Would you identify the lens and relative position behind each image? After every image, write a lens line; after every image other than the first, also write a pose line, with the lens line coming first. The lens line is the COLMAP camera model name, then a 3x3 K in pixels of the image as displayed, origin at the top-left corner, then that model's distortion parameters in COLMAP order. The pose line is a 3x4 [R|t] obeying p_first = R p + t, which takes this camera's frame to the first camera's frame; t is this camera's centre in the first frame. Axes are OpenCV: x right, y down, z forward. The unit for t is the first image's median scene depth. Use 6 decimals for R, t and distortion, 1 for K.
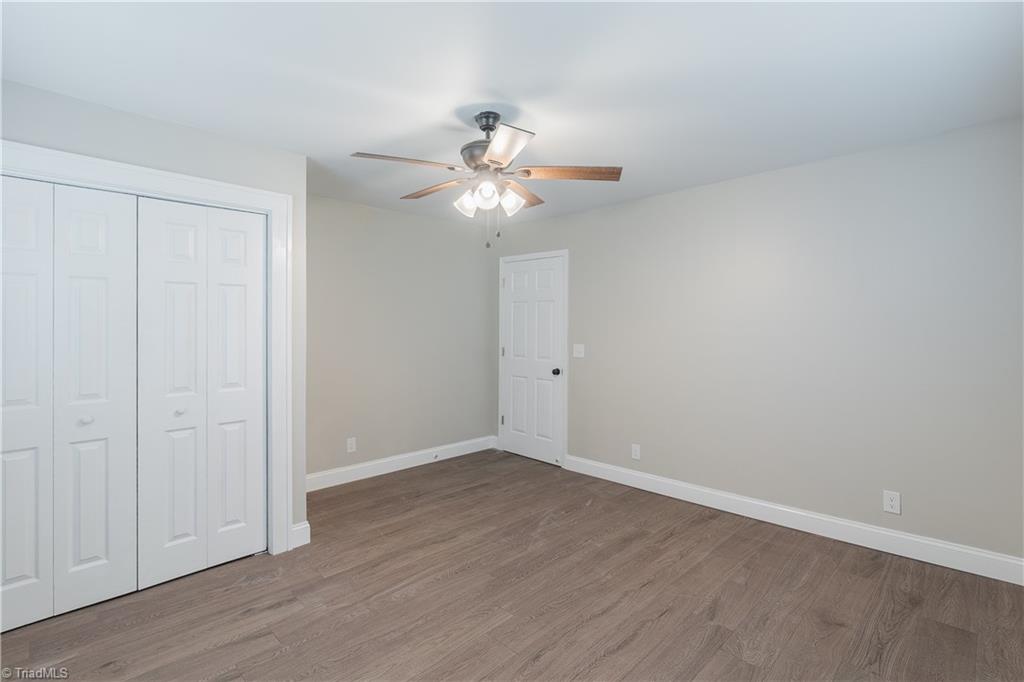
lens RADIAL K [[481.6, 0, 510.9], [0, 481.6, 318.6], [0, 0, 1]] dist [-0.003425, -0.000338]
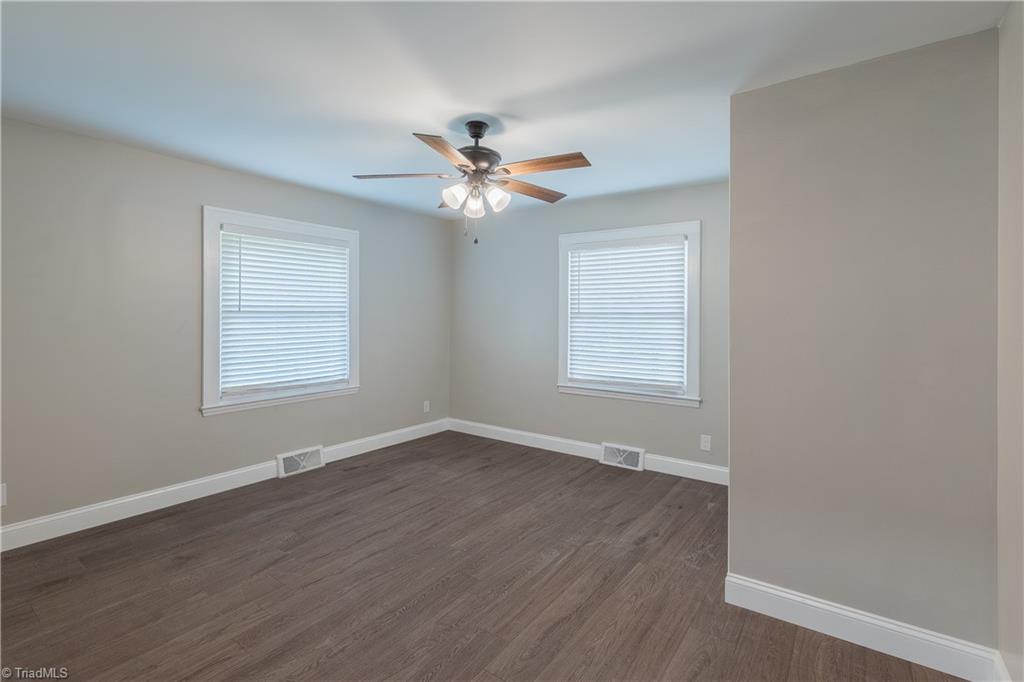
lens RADIAL K [[481.6, 0, 510.9], [0, 481.6, 318.6], [0, 0, 1]] dist [-0.003425, -0.000338]
pose [[-0.986505, -0.003863, -0.163687, 0.052581], [-0.003380, 0.999989, -0.003224, 0.028363], [0.163697, -0.002628, -0.986507, 2.099761]]
